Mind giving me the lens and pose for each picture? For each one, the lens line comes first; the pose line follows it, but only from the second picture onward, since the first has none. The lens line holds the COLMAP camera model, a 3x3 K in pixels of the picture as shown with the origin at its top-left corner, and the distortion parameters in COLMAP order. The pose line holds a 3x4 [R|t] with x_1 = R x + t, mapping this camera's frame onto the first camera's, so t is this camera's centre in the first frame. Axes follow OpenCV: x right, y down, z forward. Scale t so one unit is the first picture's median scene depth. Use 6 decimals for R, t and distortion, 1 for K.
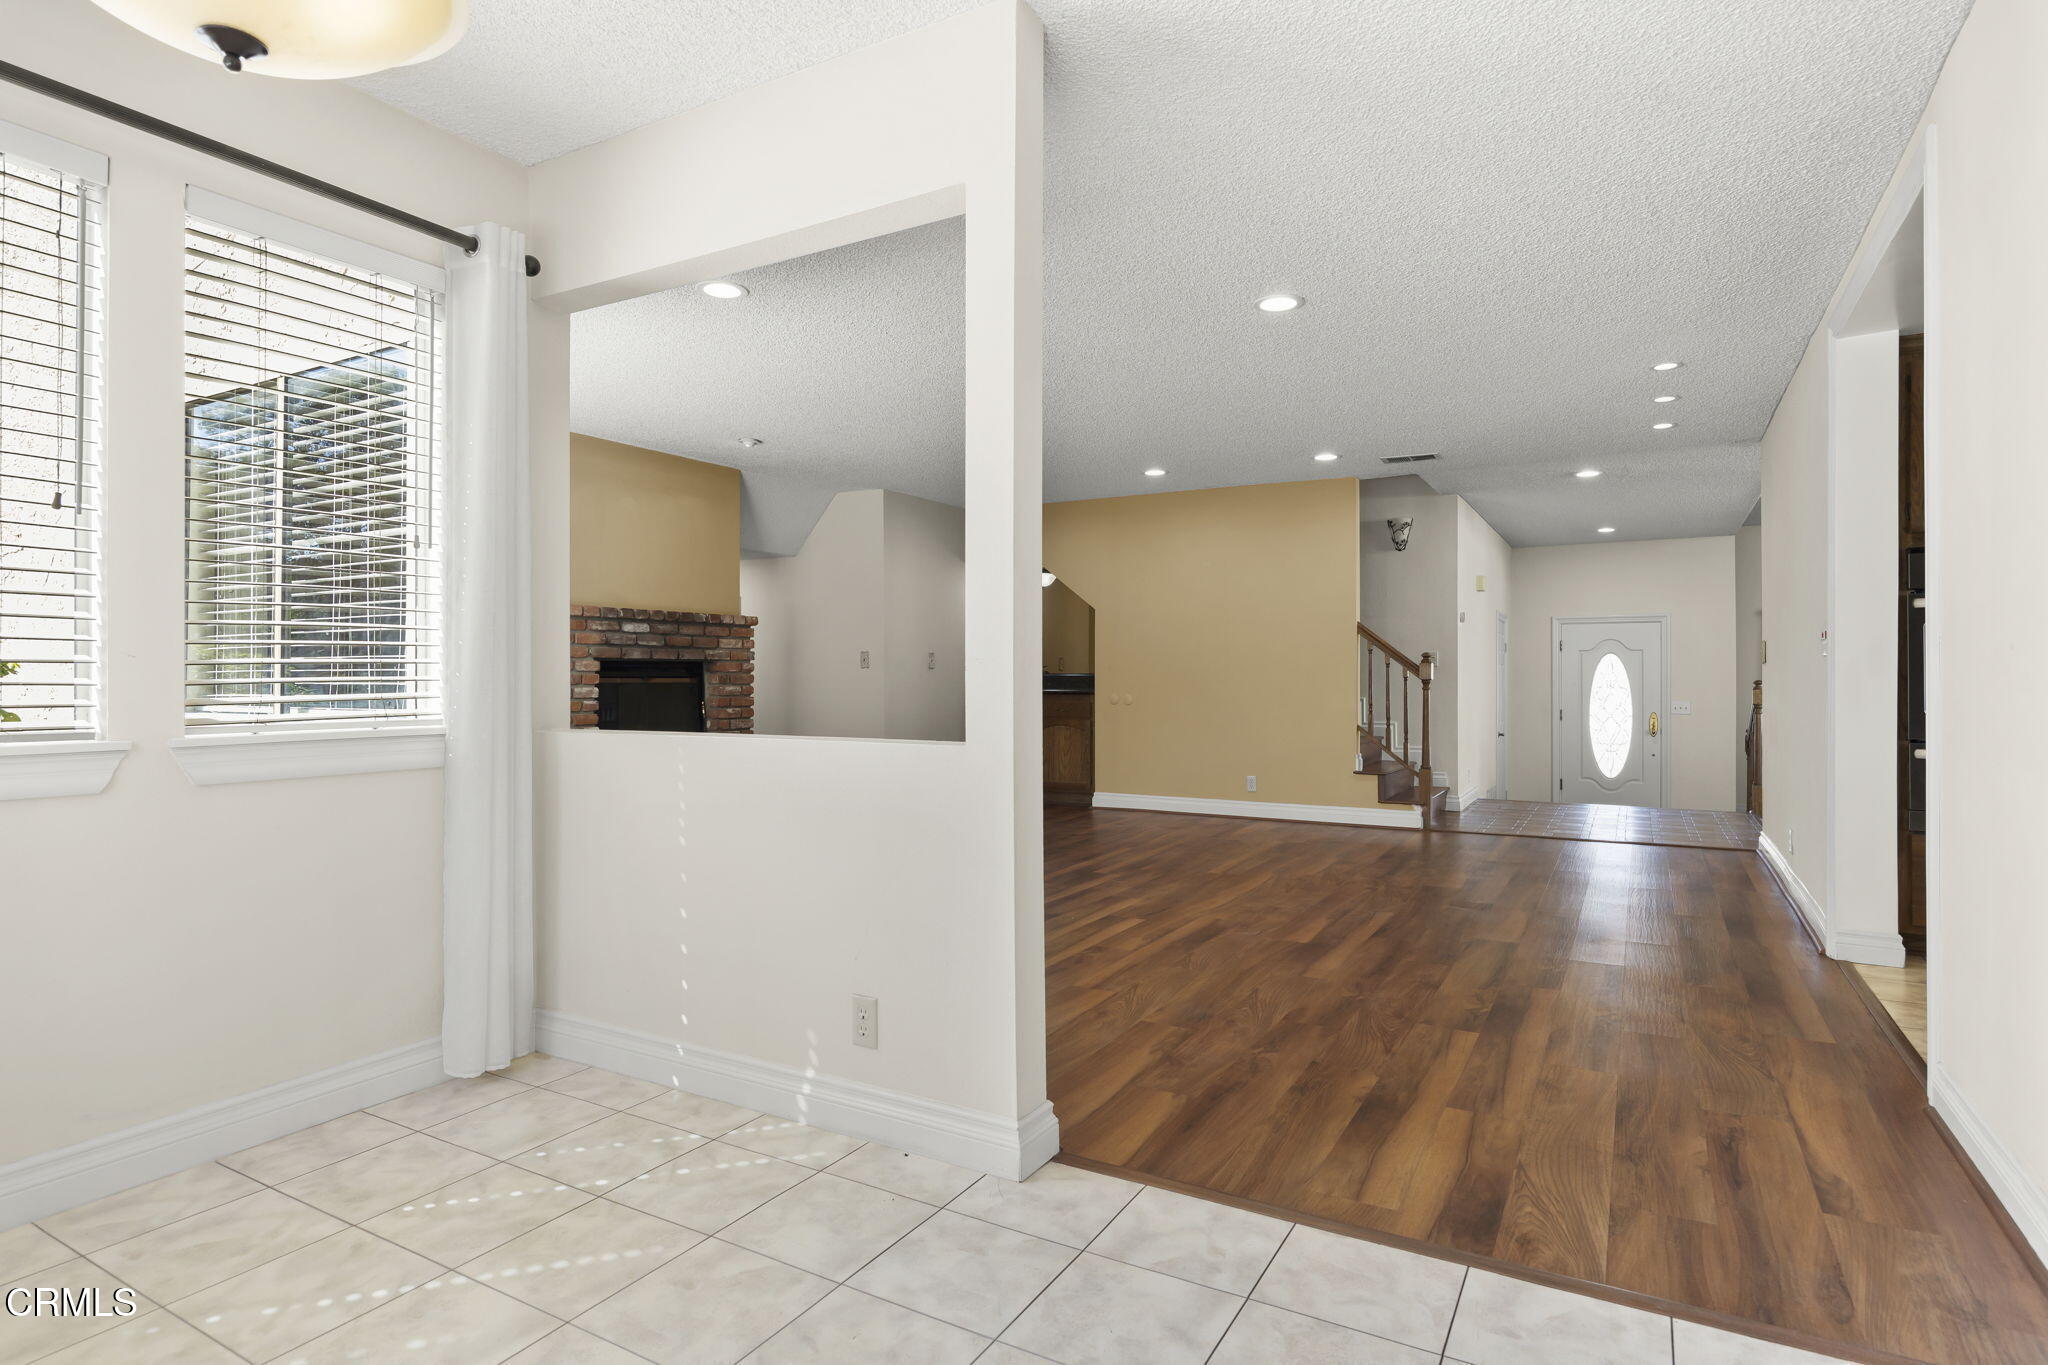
lens RADIAL K [[1055.9, 0, 1027.8], [0, 1055.9, 675.3], [0, 0, 1]] dist [-0.015142, -0.000256]
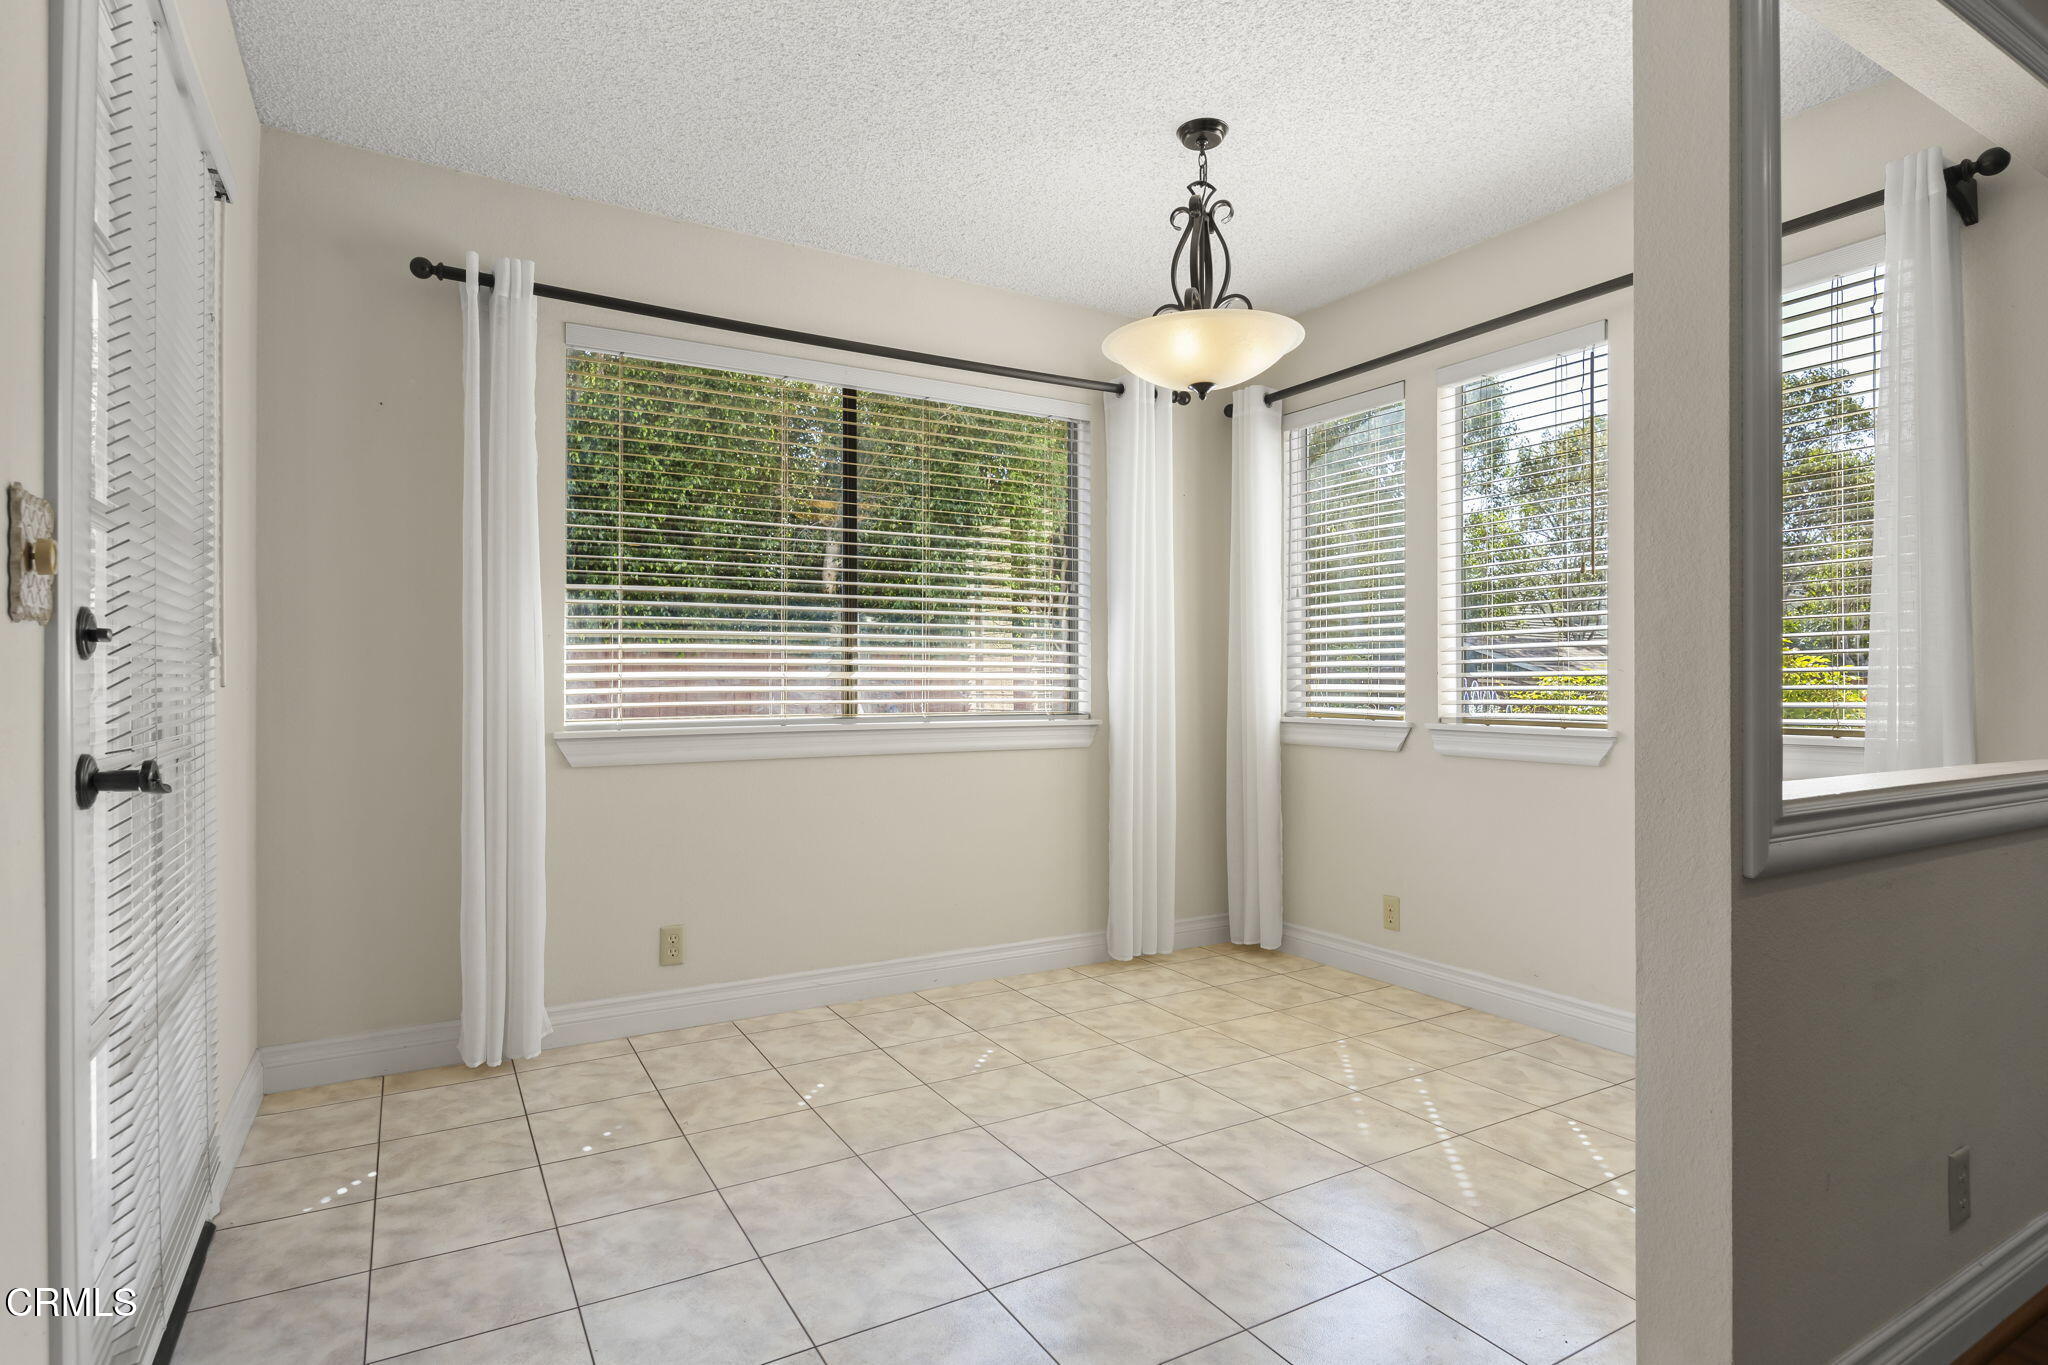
lens RADIAL K [[1055.9, 0, 1031.1], [0, 1055.9, 685.5], [0, 0, 1]] dist [-0.015142, -0.000256]
pose [[-0.491923, 0.003339, -0.870633, 0.308793], [0.004829, 0.999988, 0.001106, -0.000980], [0.870626, -0.003660, -0.491933, 0.420243]]
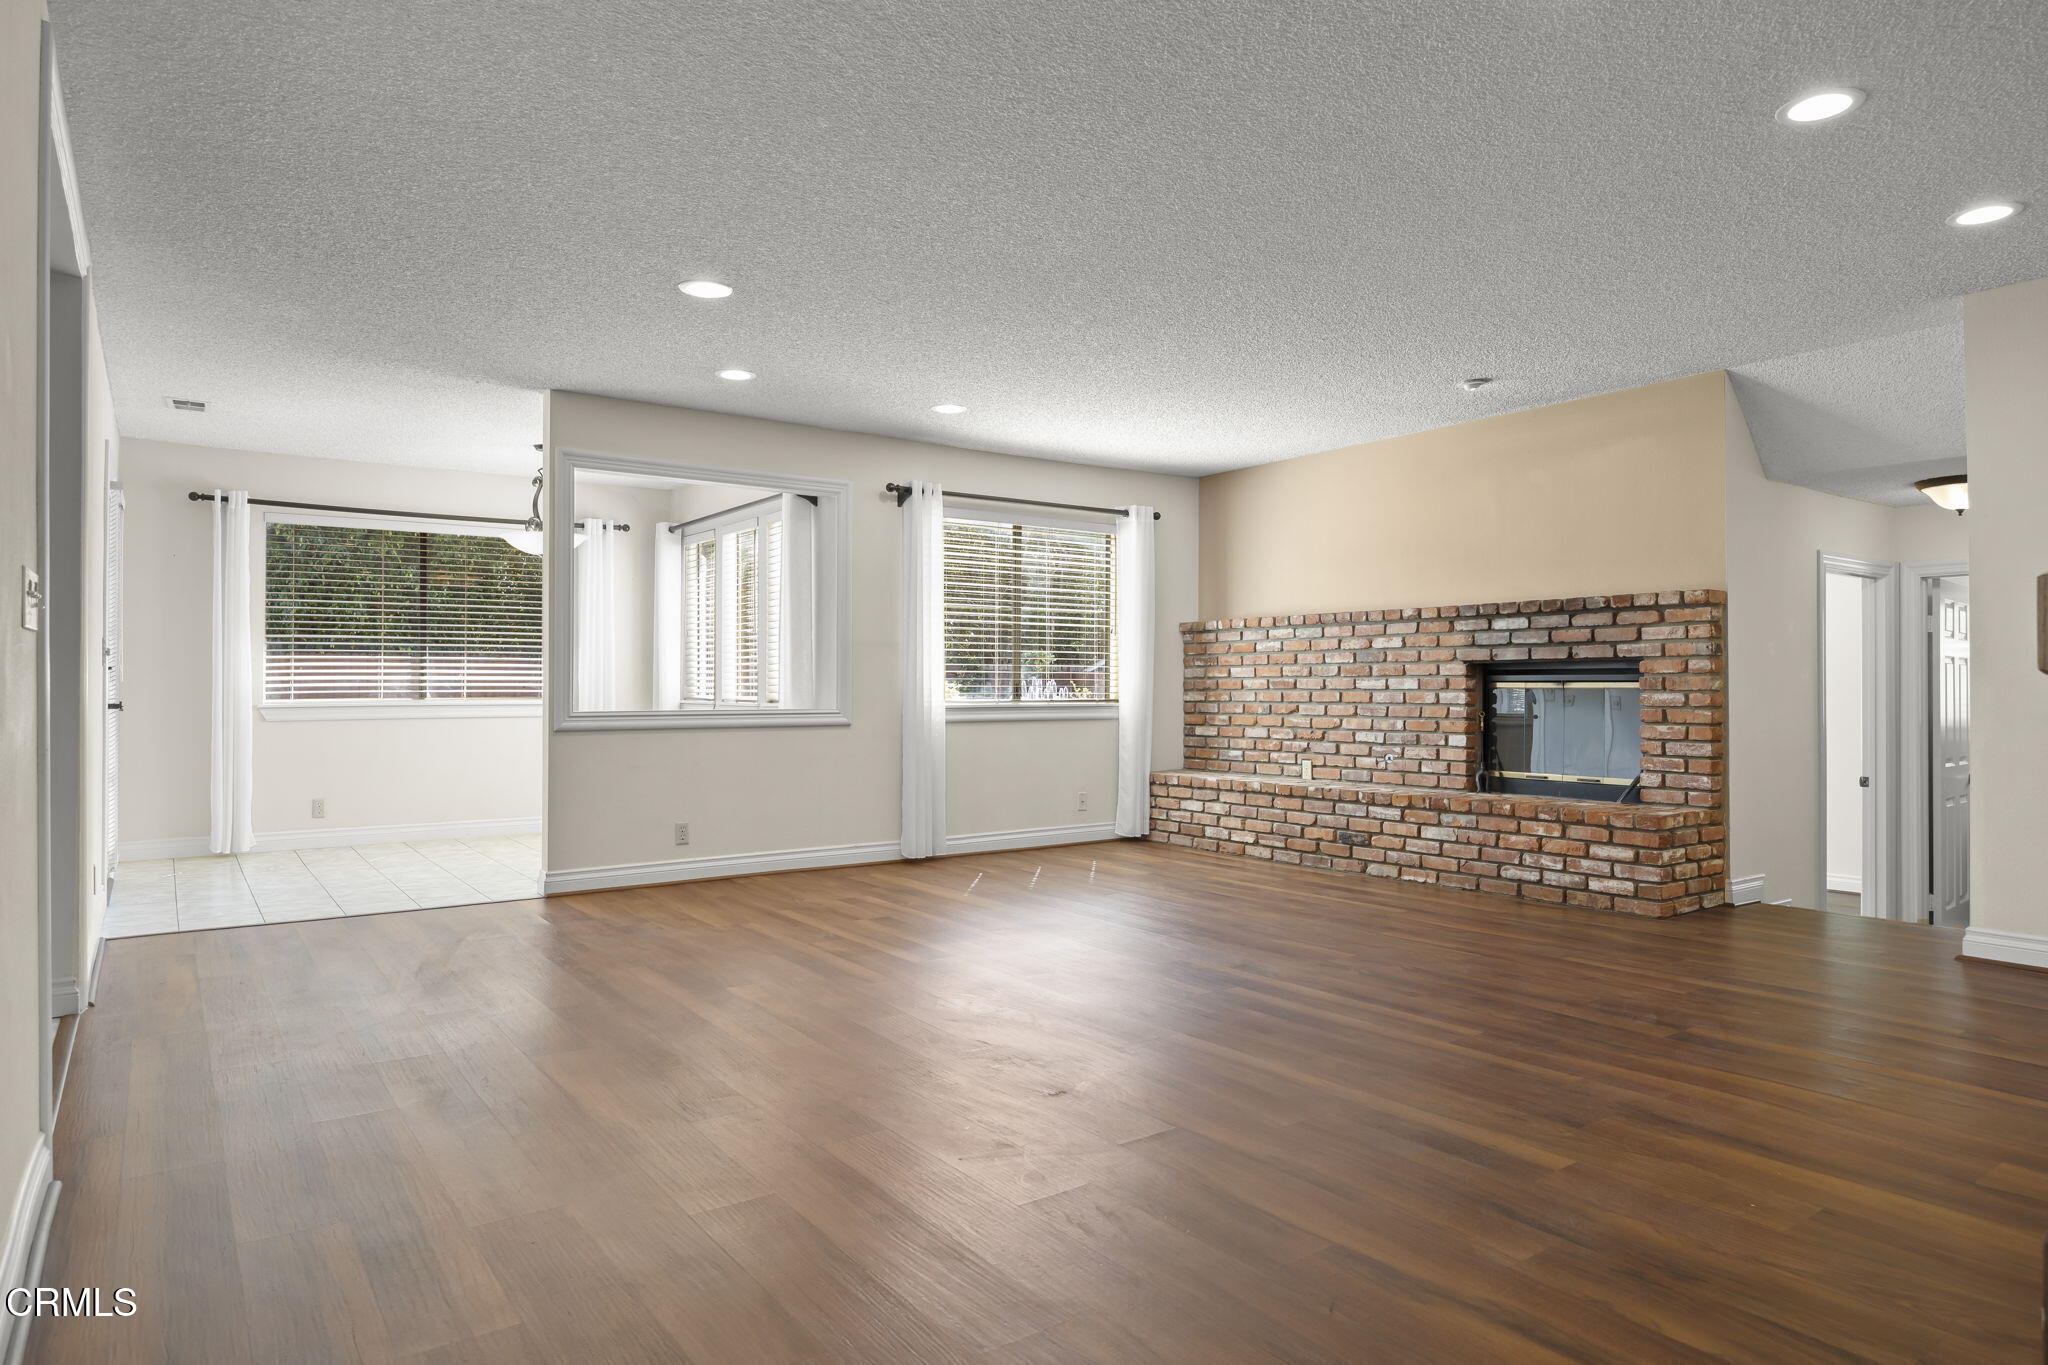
lens RADIAL K [[1232.9, 0, 1020.0], [0, 1232.9, 678.4], [0, 0, 1]] dist [-0.000602, 0.000211]
pose [[-0.413965, -0.003554, -0.910286, 0.737171], [0.003952, 0.999976, -0.005701, 0.003731], [0.910284, -0.005957, -0.413941, 1.094379]]
